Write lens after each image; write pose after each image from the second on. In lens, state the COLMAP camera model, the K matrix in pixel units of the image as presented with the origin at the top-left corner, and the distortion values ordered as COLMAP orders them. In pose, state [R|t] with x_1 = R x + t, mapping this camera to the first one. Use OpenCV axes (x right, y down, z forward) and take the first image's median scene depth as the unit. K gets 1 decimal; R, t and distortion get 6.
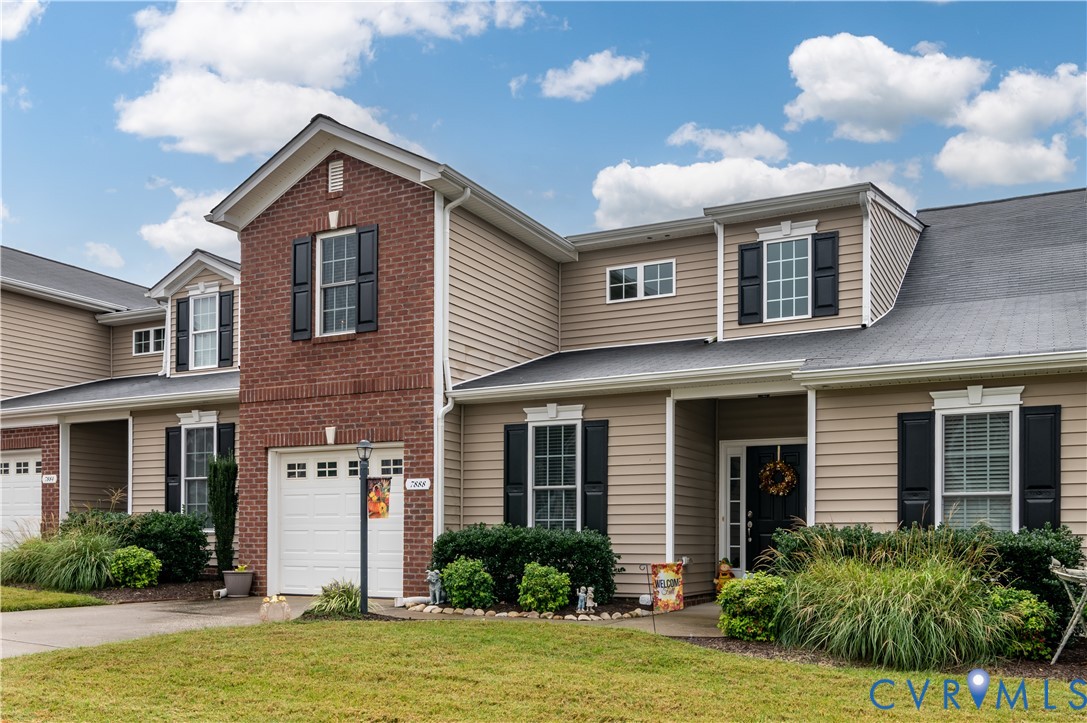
lens RADIAL K [[878.5, 0, 542.5], [0, 878.5, 355.7], [0, 0, 1]] dist [0.010422, 0.002723]
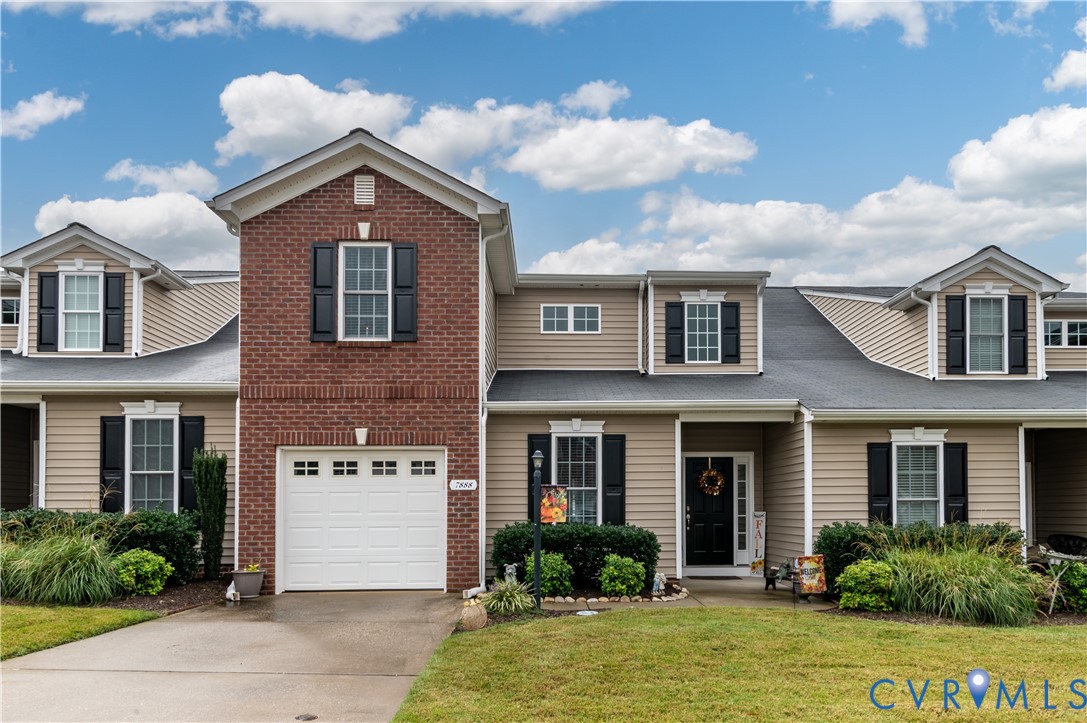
lens RADIAL K [[707.3, 0, 543.5], [0, 707.3, 361.5], [0, 0, 1]] dist [0.013150, -0.000071]
pose [[0.885387, 0.086459, 0.456745, -0.440207], [-0.084145, 0.996129, -0.025448, 0.005070], [-0.457177, -0.015901, 0.889234, 0.151971]]
